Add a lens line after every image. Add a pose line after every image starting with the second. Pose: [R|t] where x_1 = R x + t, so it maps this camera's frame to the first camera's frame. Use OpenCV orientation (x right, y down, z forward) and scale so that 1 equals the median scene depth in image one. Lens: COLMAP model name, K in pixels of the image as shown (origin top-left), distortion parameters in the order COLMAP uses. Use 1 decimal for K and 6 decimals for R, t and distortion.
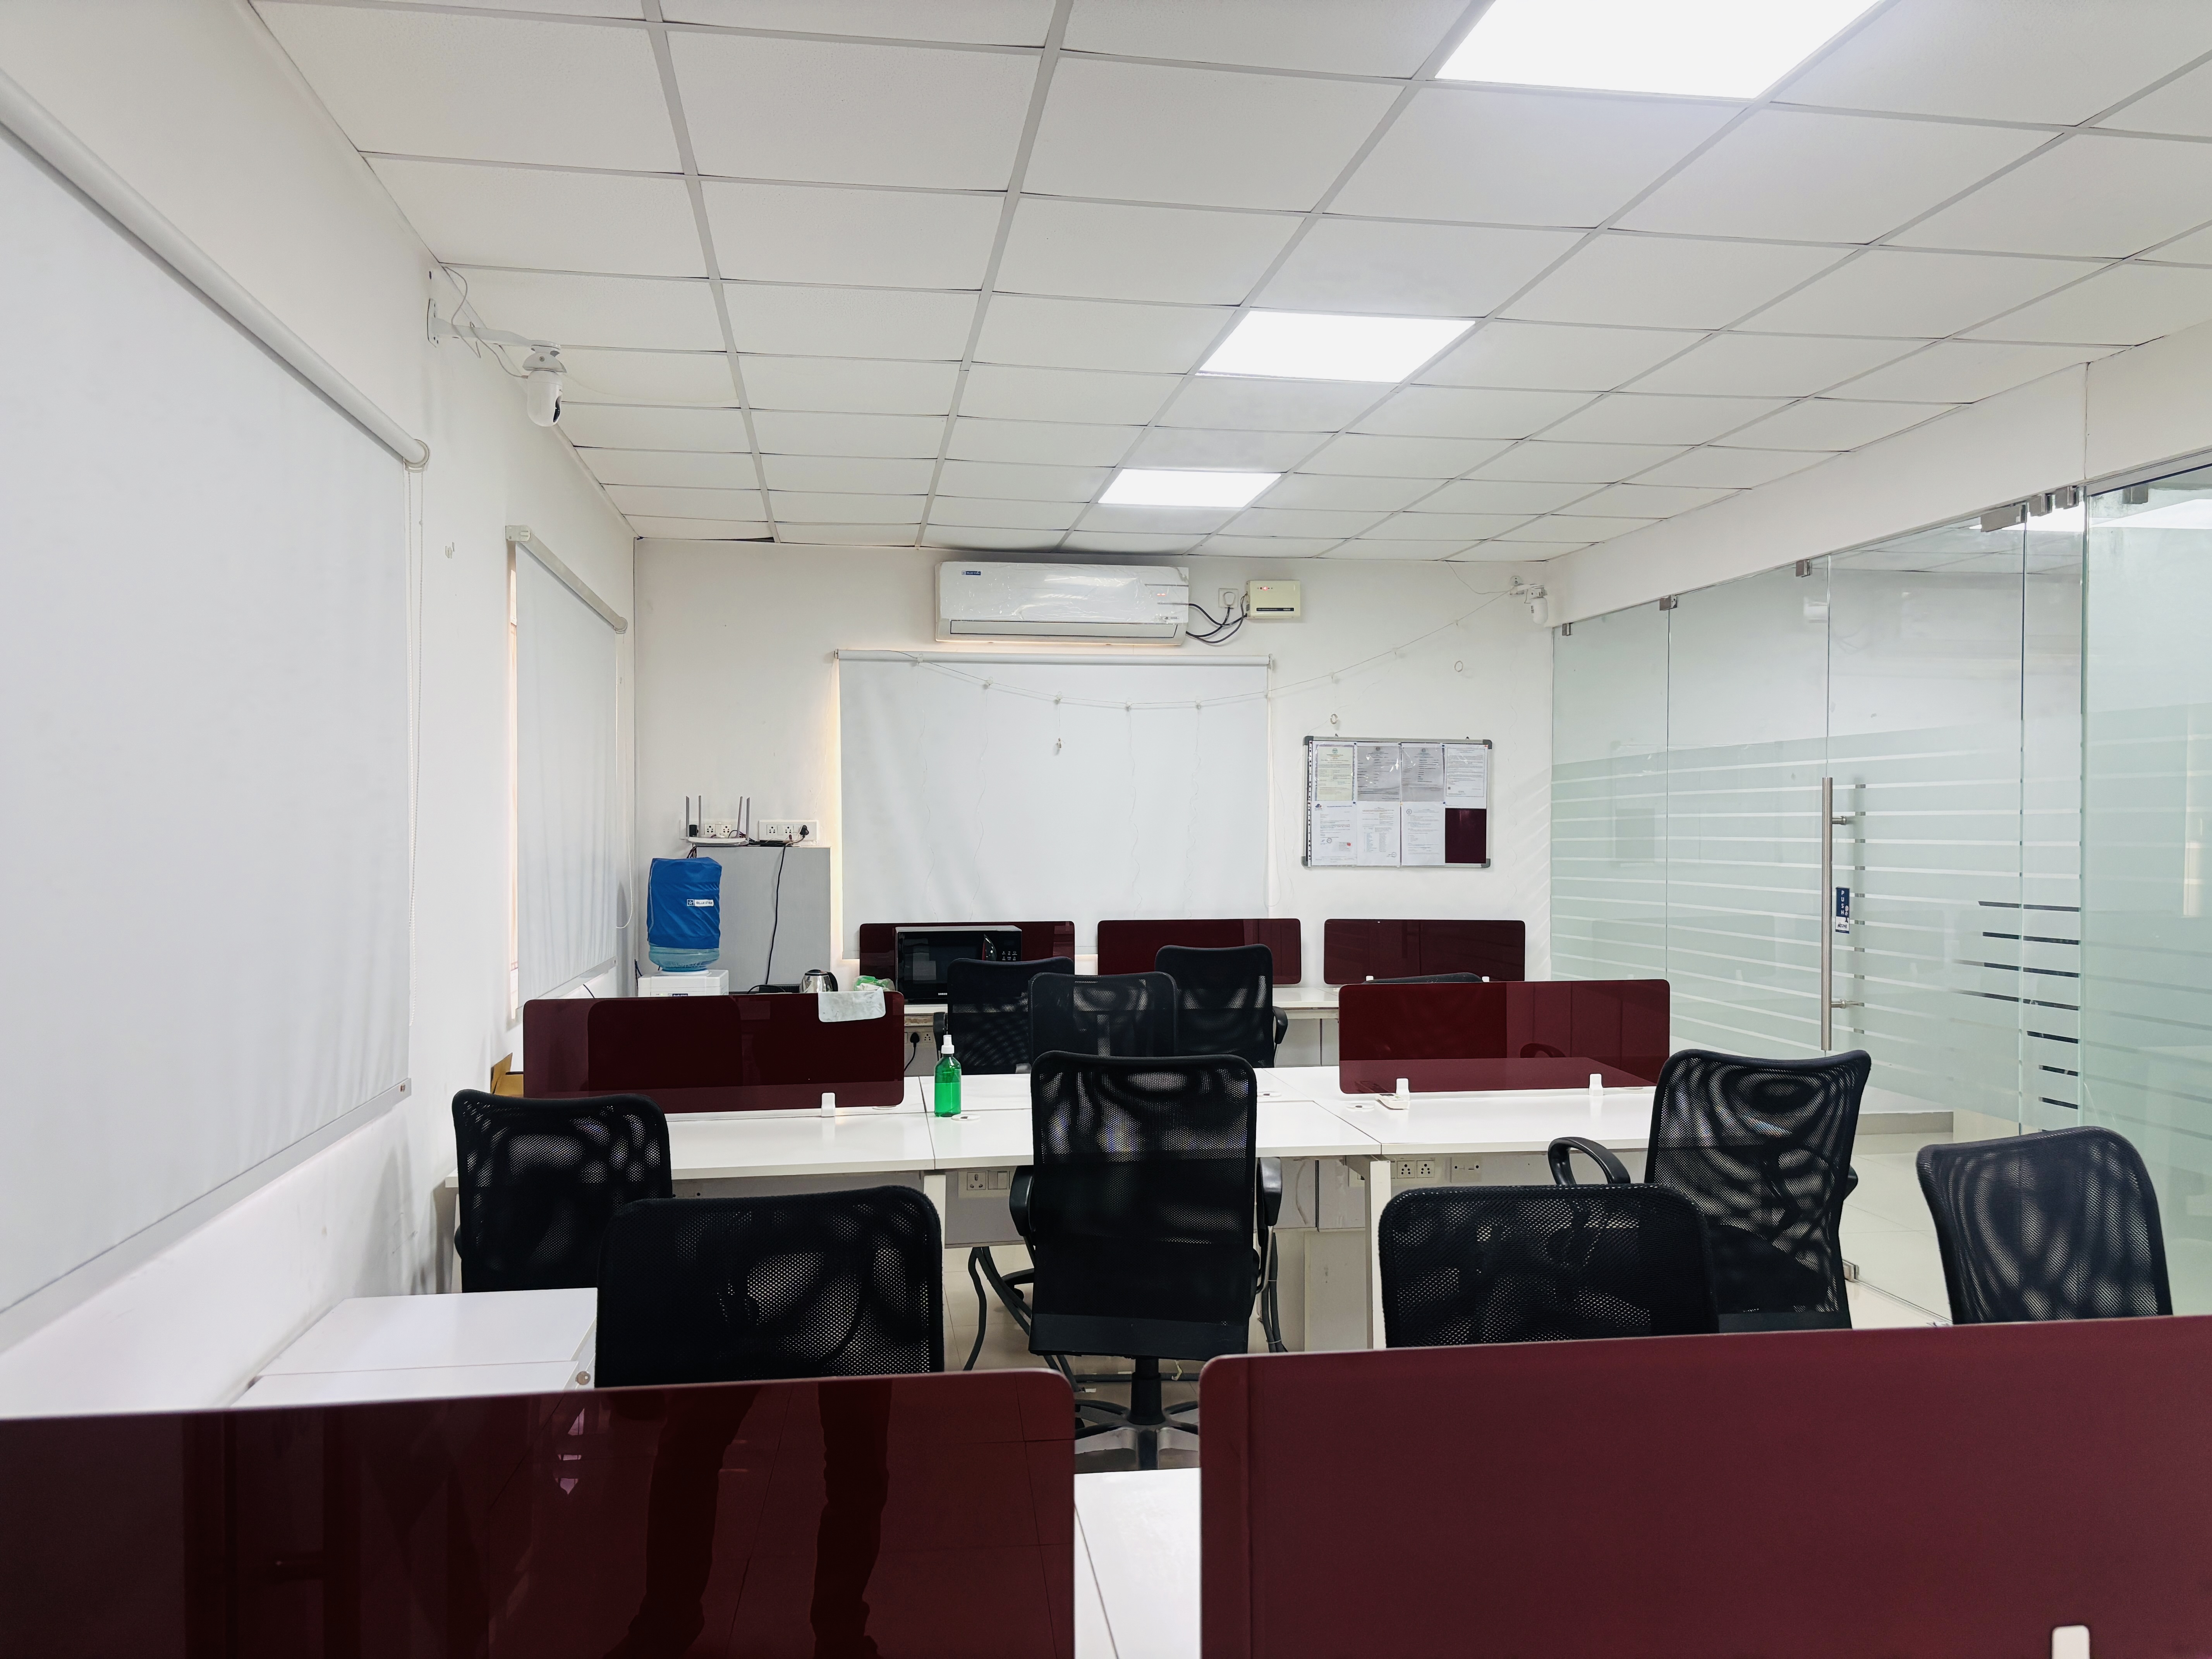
lens RADIAL K [[1676.4, 0, 1120.0], [0, 1676.4, 841.1], [0, 0, 1]] dist [0.076417, -0.083317]
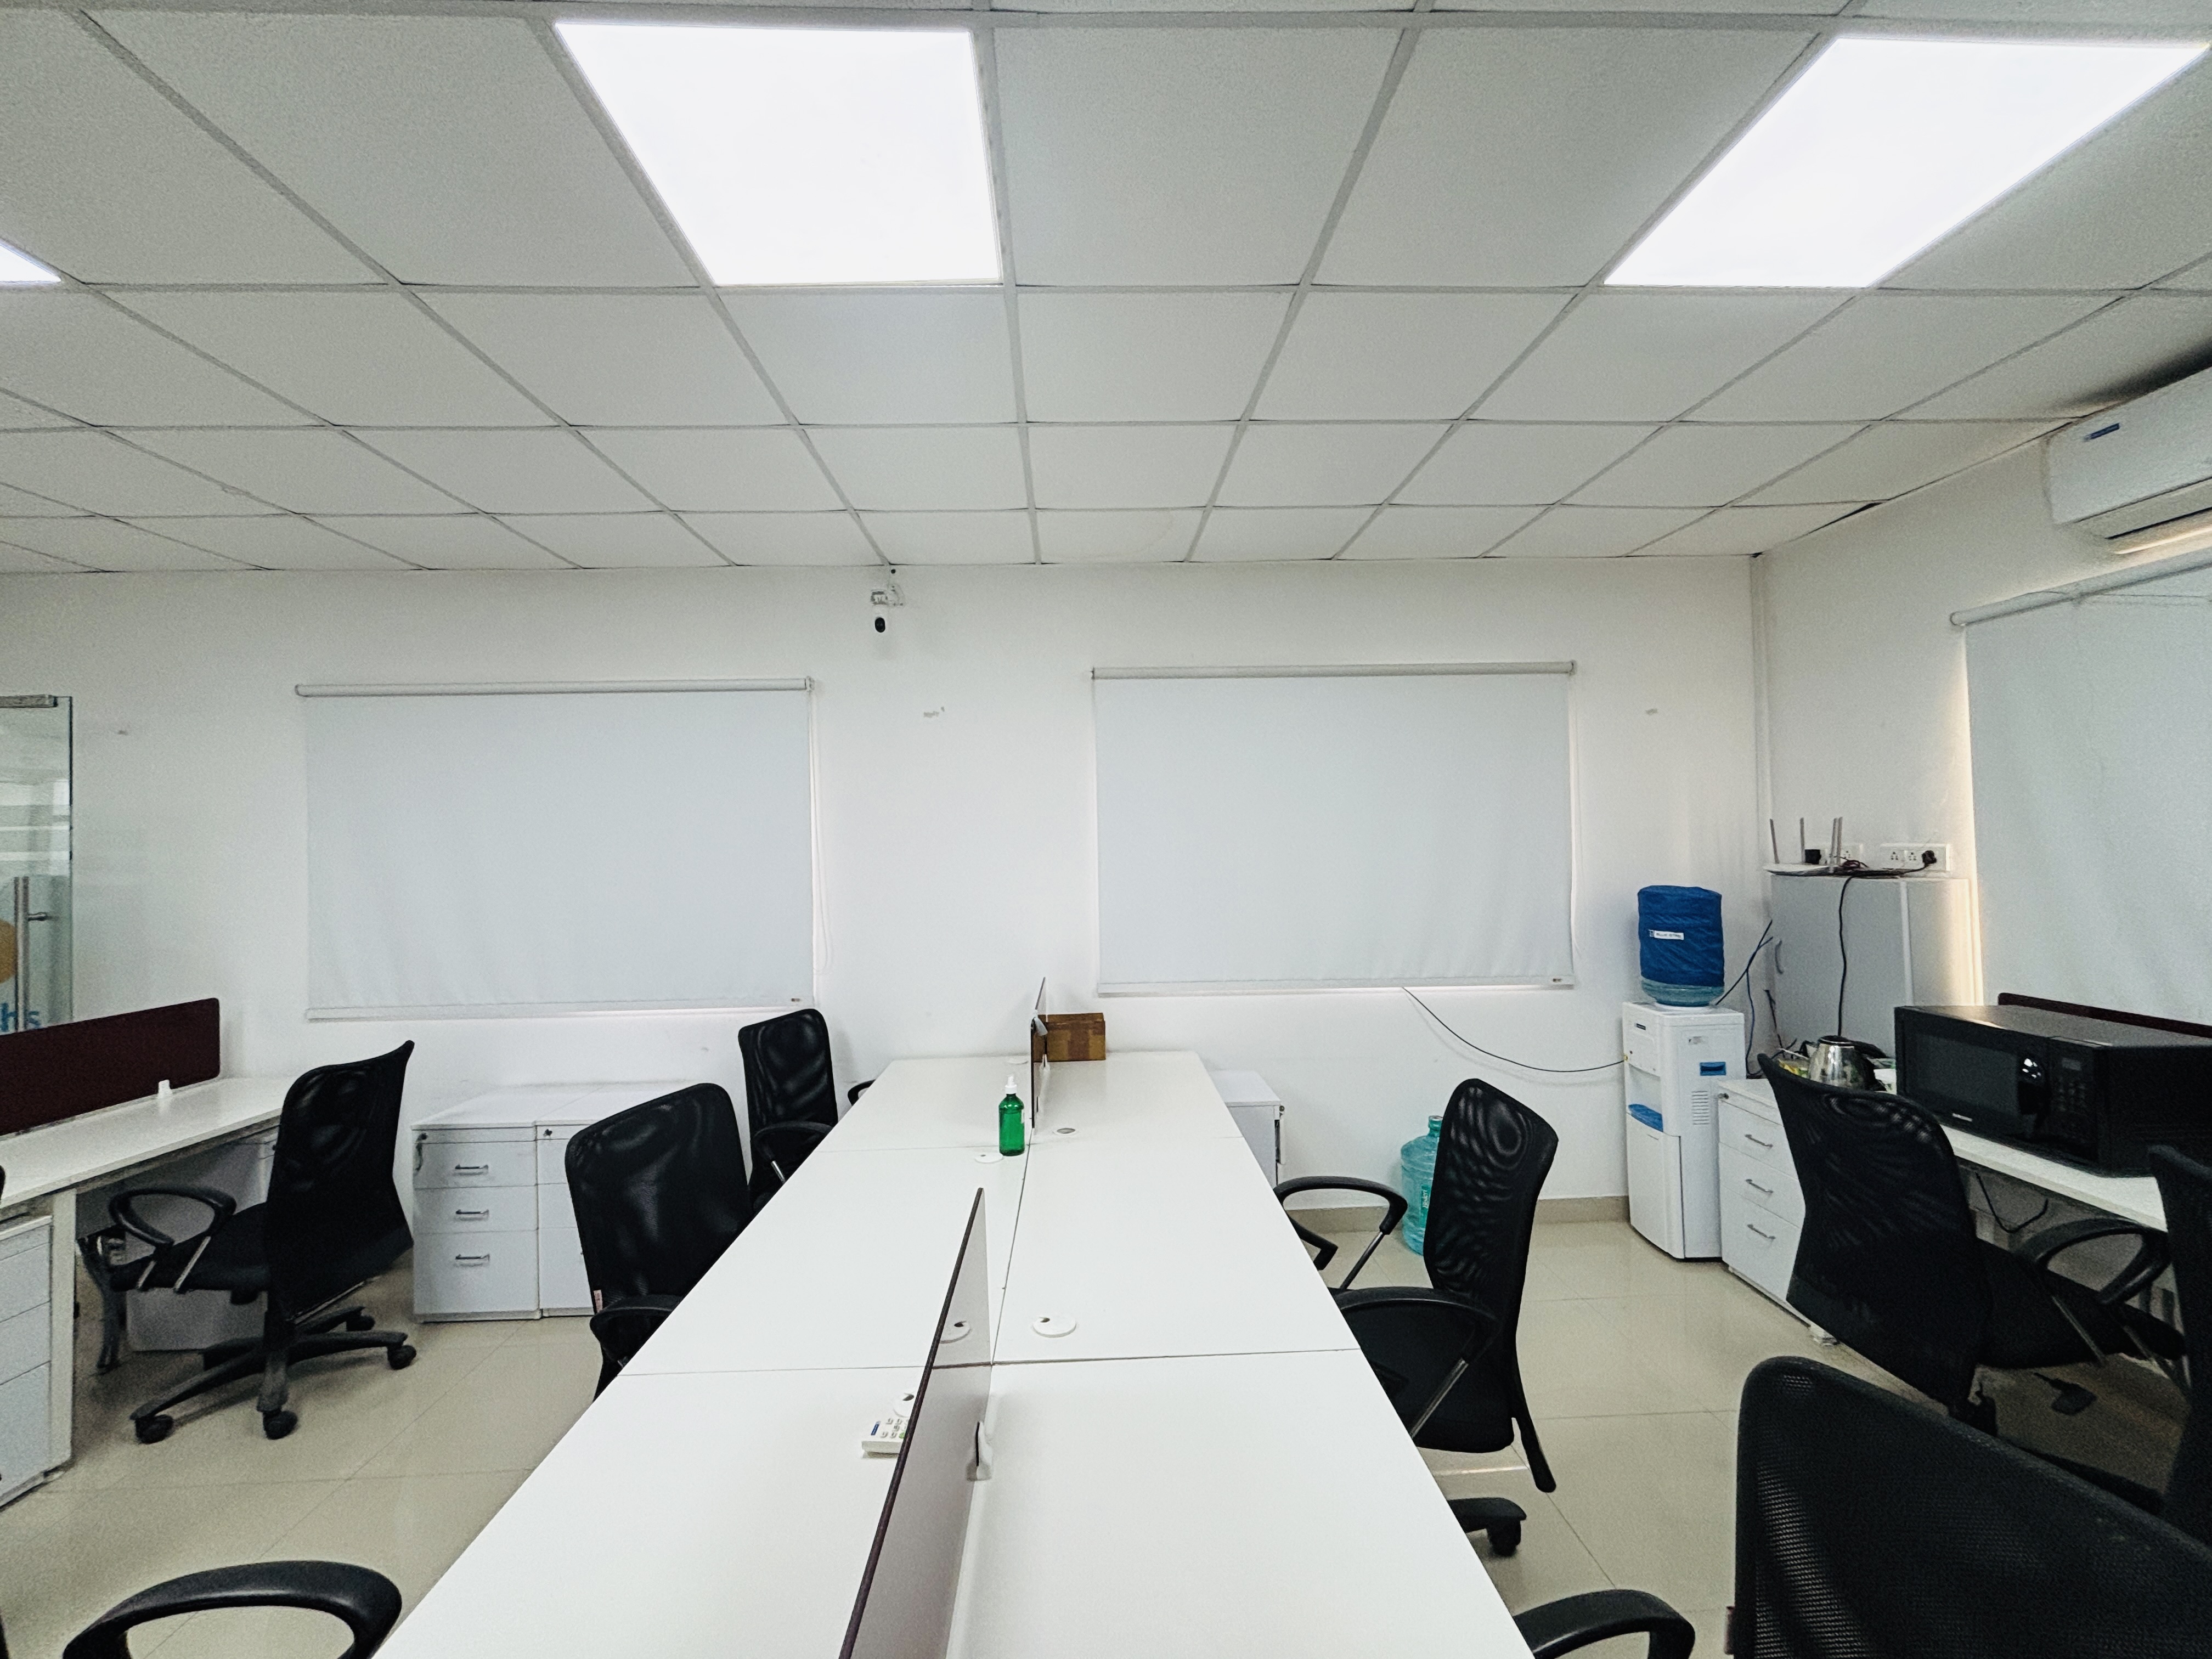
lens RADIAL K [[881.4, 0, 1106.0], [0, 881.4, 829.5], [0, 0, 1]] dist [-0.002087, -0.000502]
pose [[-0.123993, -0.011338, -0.992218, 0.285865], [0.012320, 0.999840, -0.012965, -0.020328], [0.992207, -0.013832, -0.123834, 0.744854]]
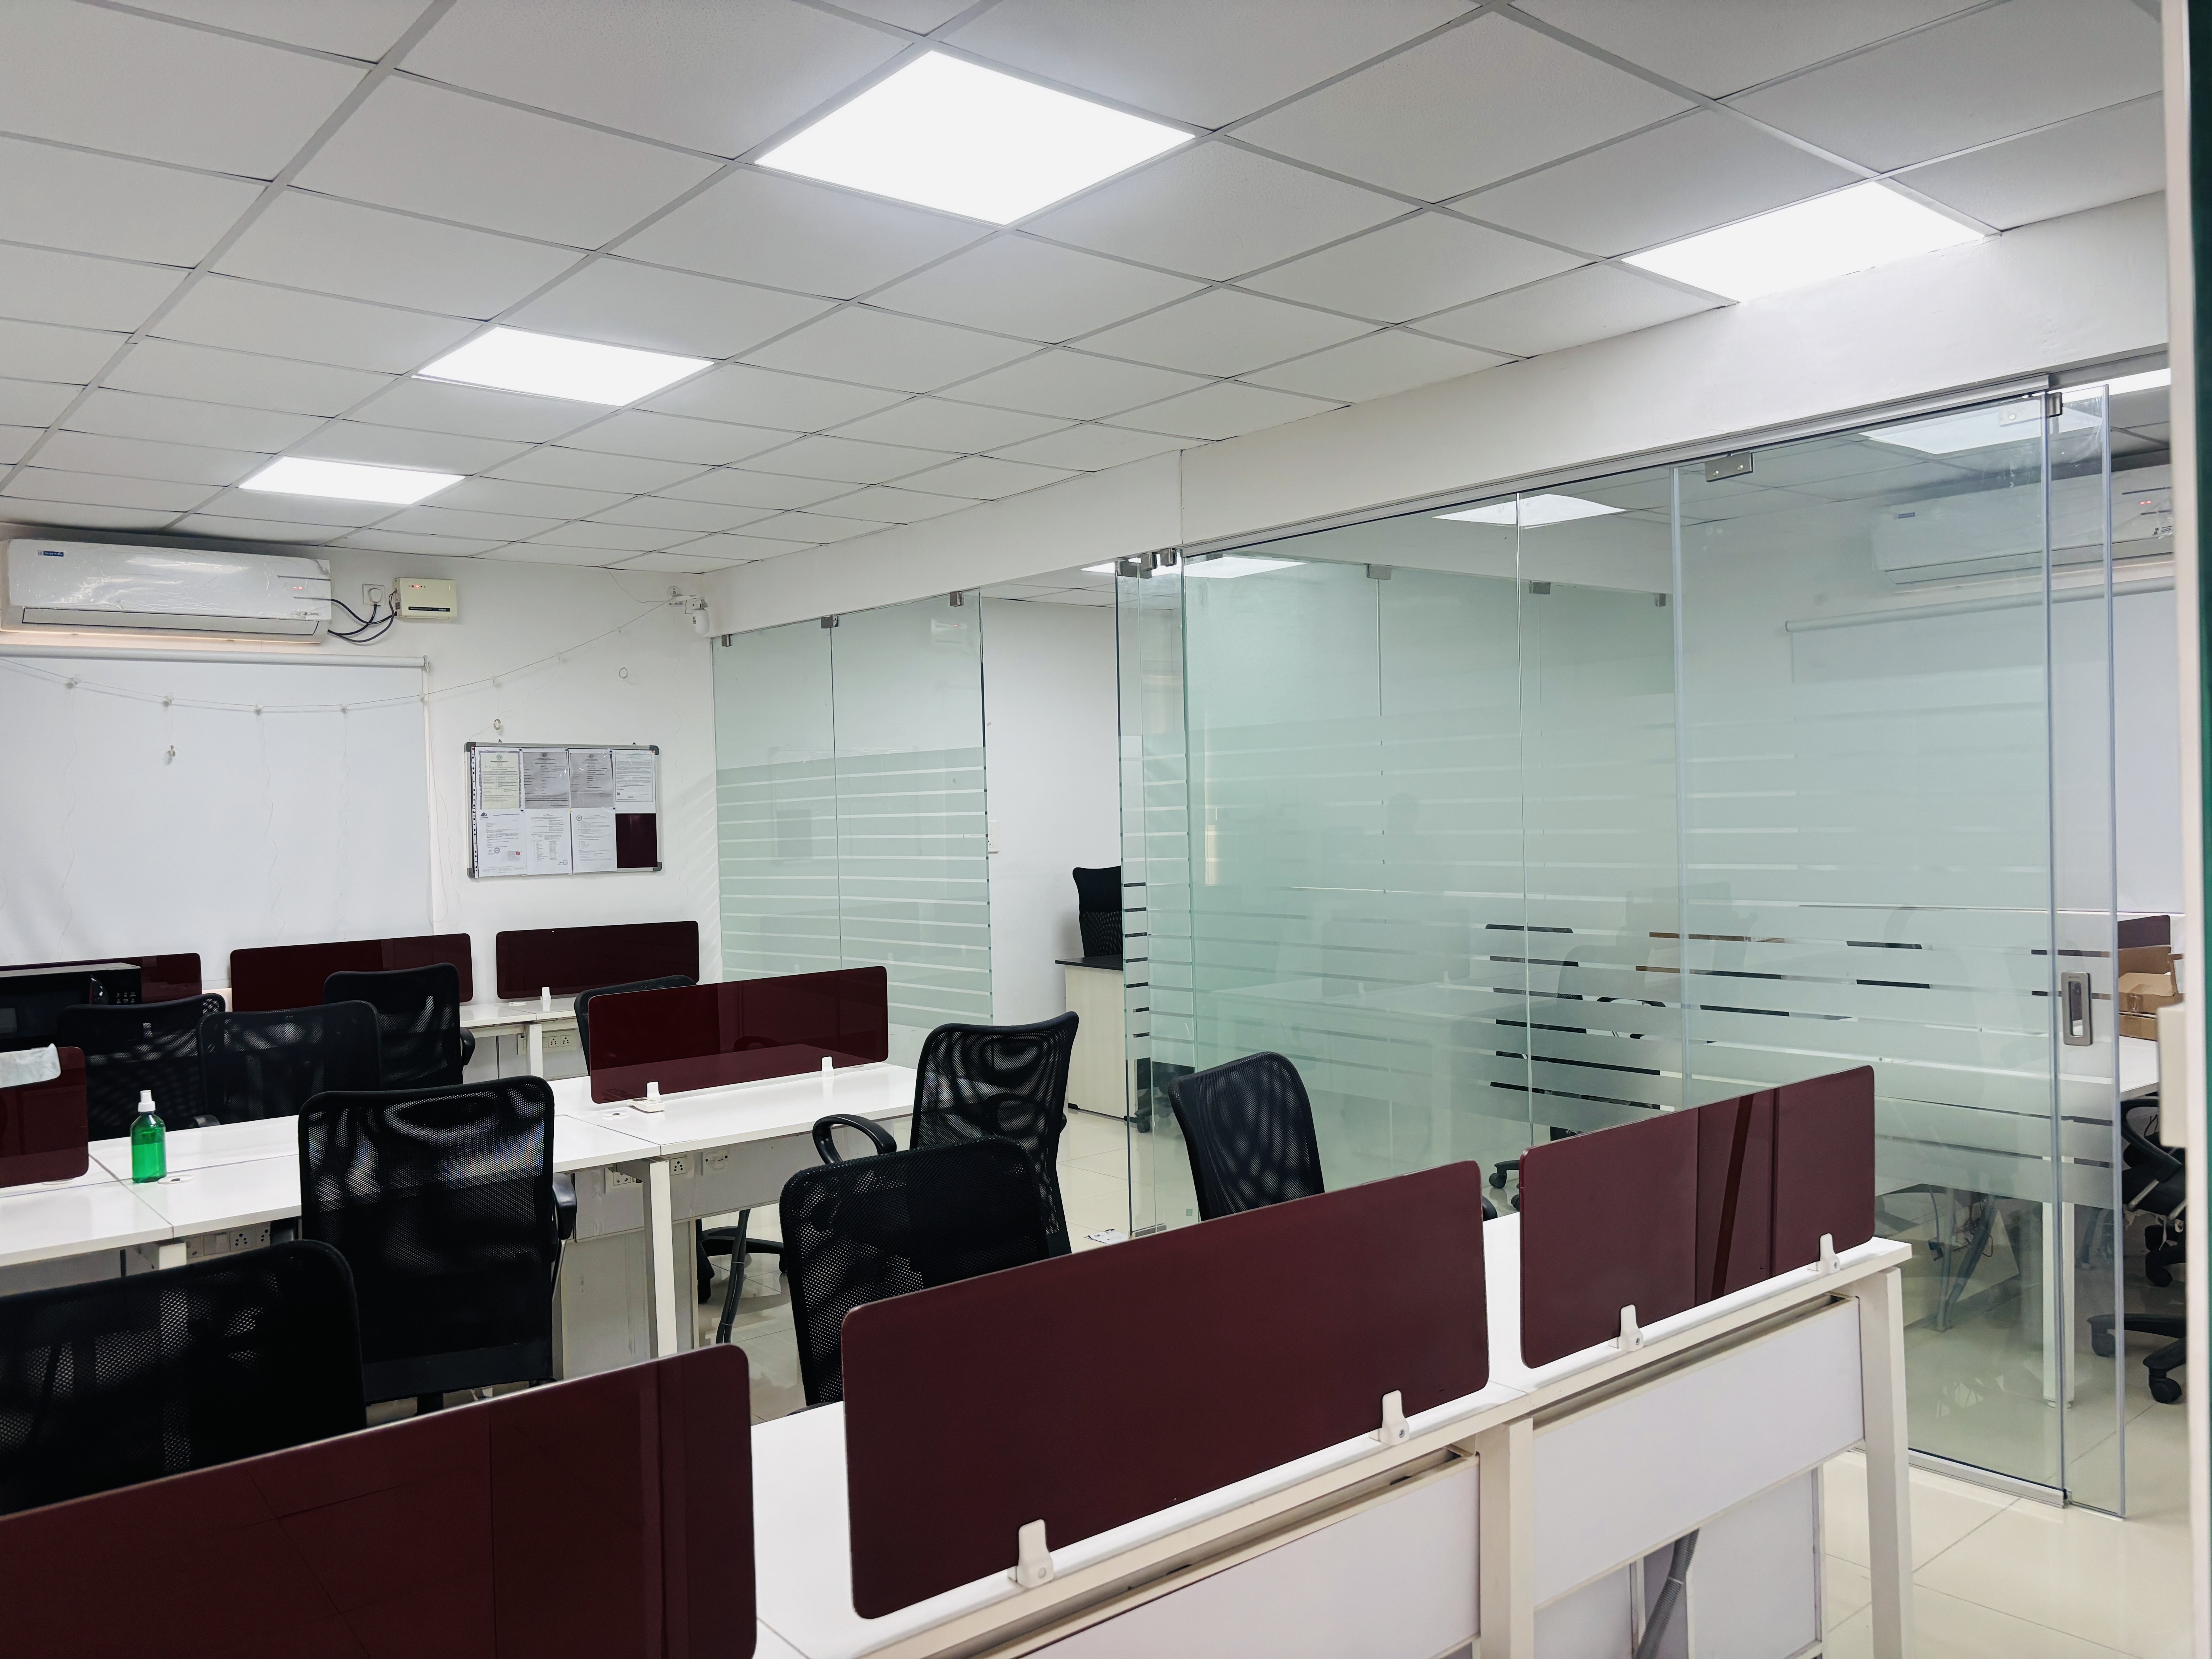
lens RADIAL K [[1676.4, 0, 1120.0], [0, 1676.4, 841.1], [0, 0, 1]] dist [0.076417, -0.083317]
pose [[0.856621, -0.034285, 0.514806, -0.080462], [0.032354, 0.999396, 0.012721, -0.007330], [-0.514931, 0.005759, 0.857212, -0.025053]]
